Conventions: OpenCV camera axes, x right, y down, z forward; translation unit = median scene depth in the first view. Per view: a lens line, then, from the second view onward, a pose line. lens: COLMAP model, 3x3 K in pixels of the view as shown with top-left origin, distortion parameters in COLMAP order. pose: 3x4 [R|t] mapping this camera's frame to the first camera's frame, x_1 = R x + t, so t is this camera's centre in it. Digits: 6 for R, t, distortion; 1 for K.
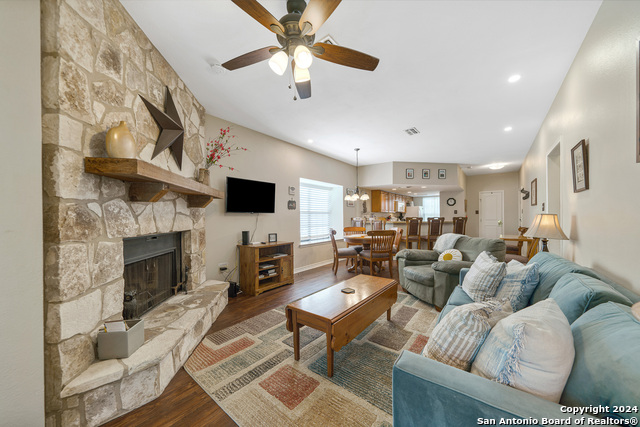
lens RADIAL K [[227.3, 0, 320.2], [0, 227.3, 217.3], [0, 0, 1]] dist [0.000065, -0.000013]
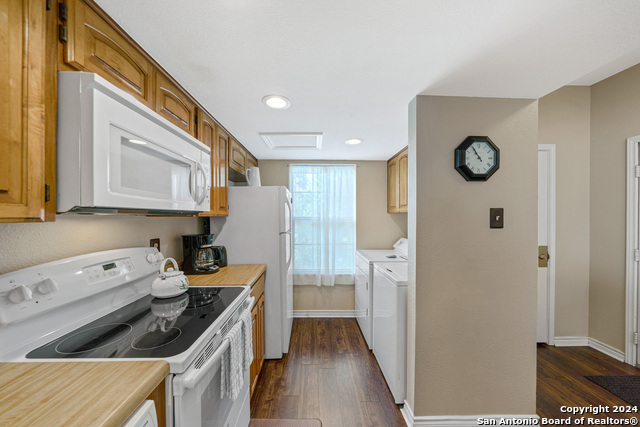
lens RADIAL K [[222.2, 0, 317.4], [0, 222.2, 217.0], [0, 0, 1]] dist [-0.003328, -0.000078]
pose [[0.782632, 0.002890, 0.622478, 0.766163], [-0.003604, 0.999993, -0.000111, -0.047397], [-0.622475, -0.002157, 0.782637, 1.917804]]
